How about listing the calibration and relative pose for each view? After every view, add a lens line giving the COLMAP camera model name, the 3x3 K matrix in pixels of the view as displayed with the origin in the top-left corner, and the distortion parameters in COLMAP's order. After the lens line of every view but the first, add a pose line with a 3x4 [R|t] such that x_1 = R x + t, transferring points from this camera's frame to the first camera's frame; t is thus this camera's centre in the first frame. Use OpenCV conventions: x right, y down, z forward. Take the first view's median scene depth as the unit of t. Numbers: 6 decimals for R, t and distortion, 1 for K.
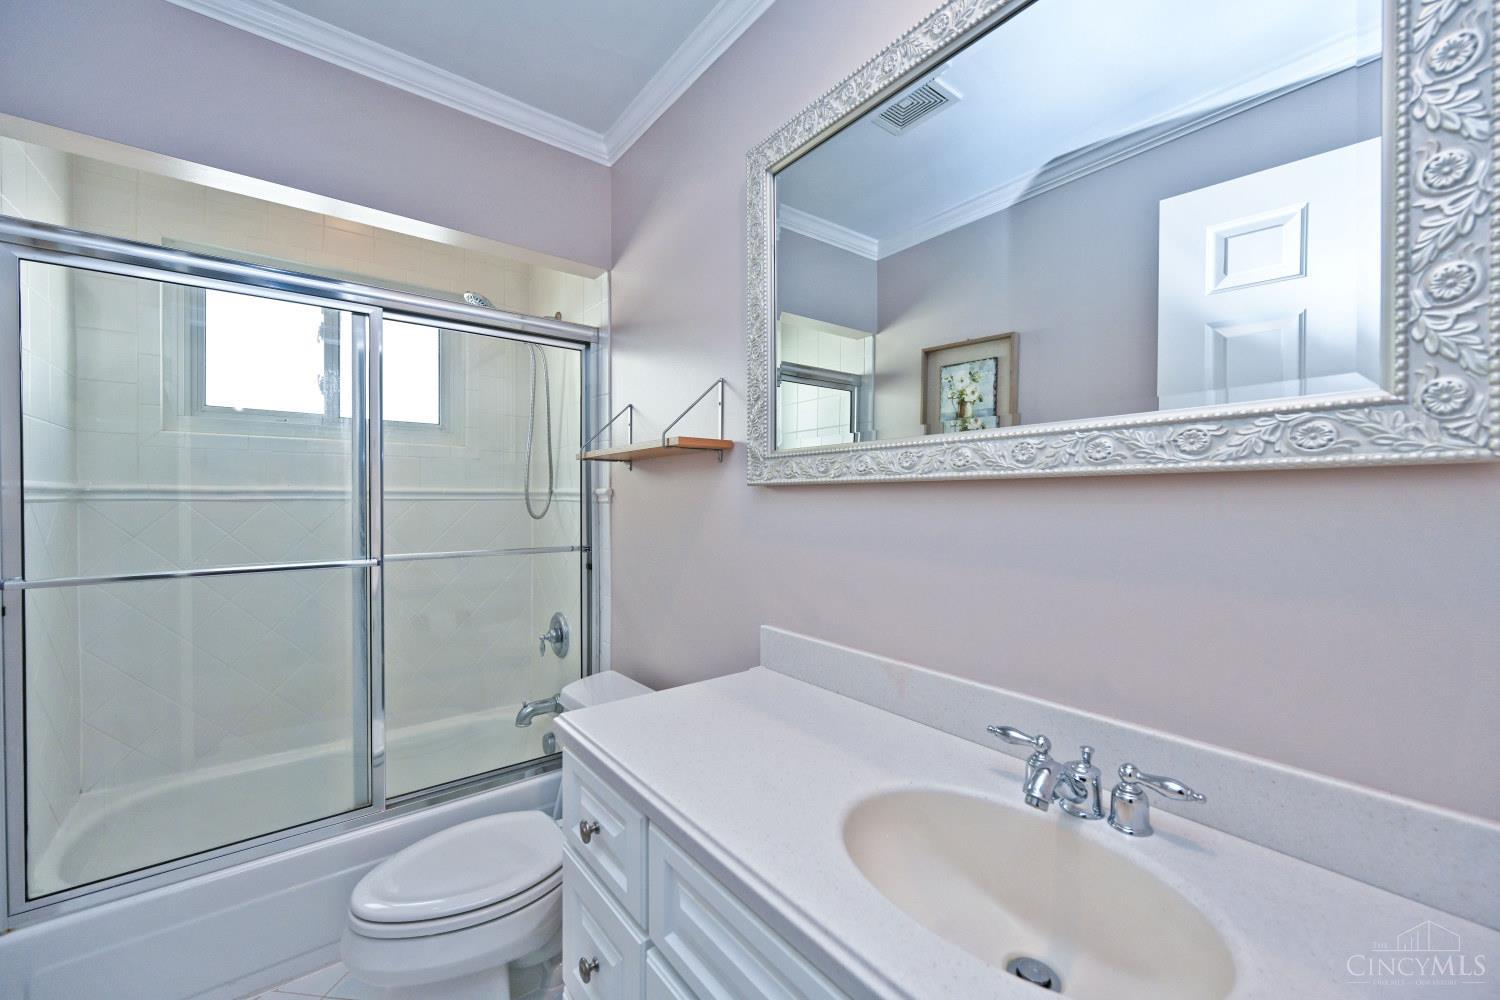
lens RADIAL K [[596.7, 0, 752.2], [0, 596.7, 500.4], [0, 0, 1]] dist [-0.004065, 0.000684]
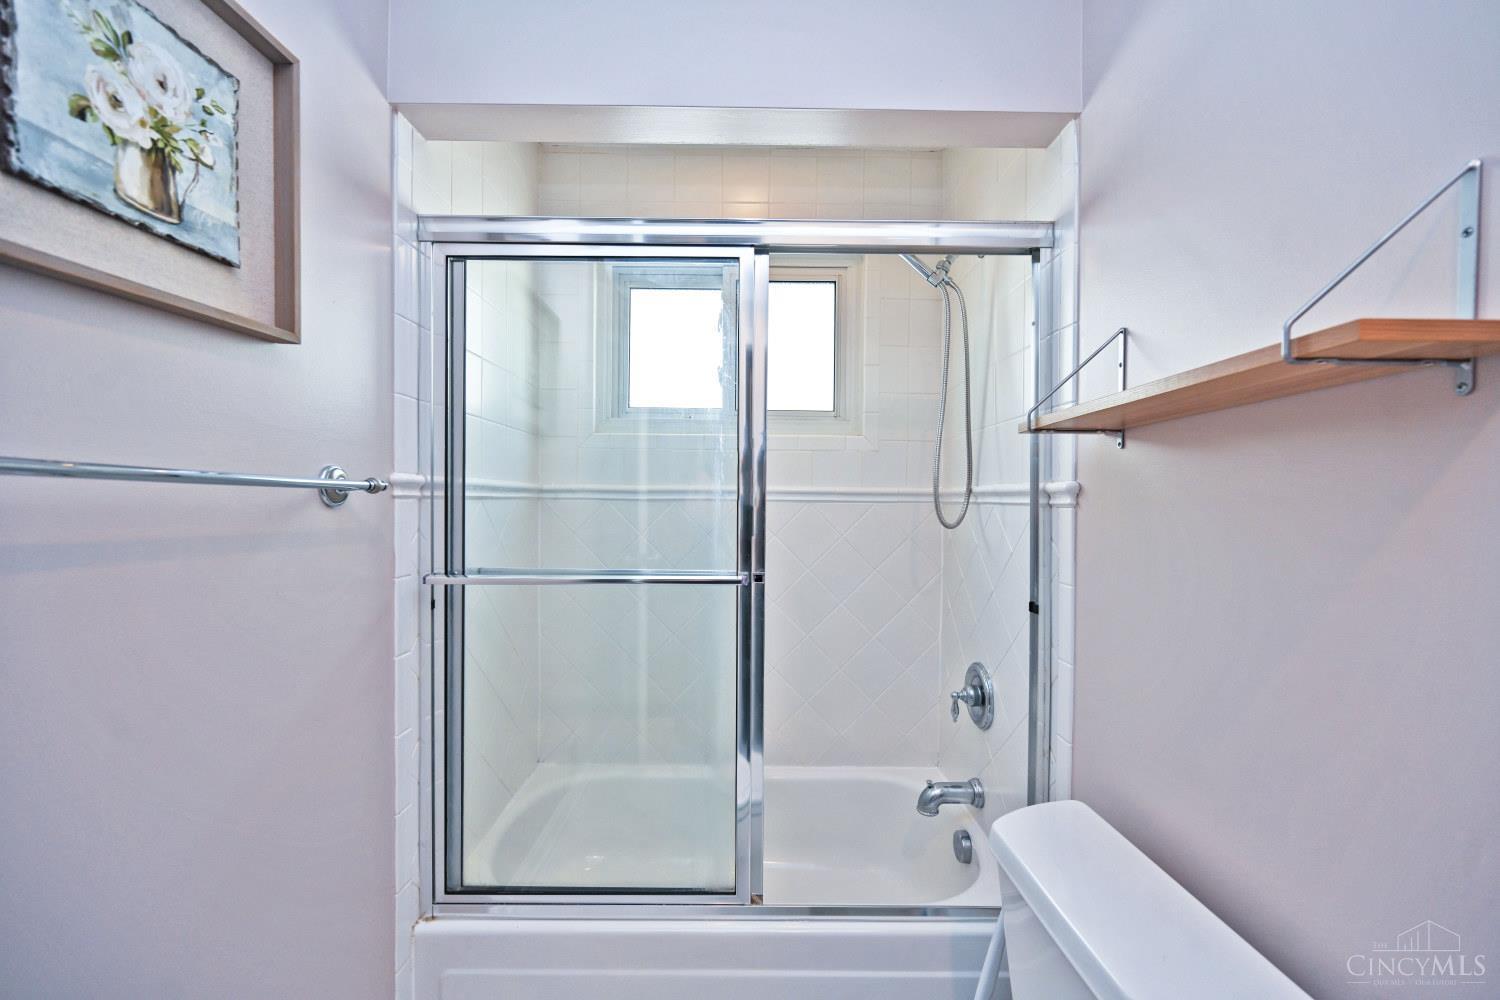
lens RADIAL K [[596.7, 0, 751.5], [0, 596.7, 503.2], [0, 0, 1]] dist [-0.004065, 0.000684]
pose [[0.790757, 0.008099, -0.612077, -0.123534], [-0.011127, 0.999937, -0.001144, 0.004749], [0.612029, 0.007715, 0.790798, 0.319548]]
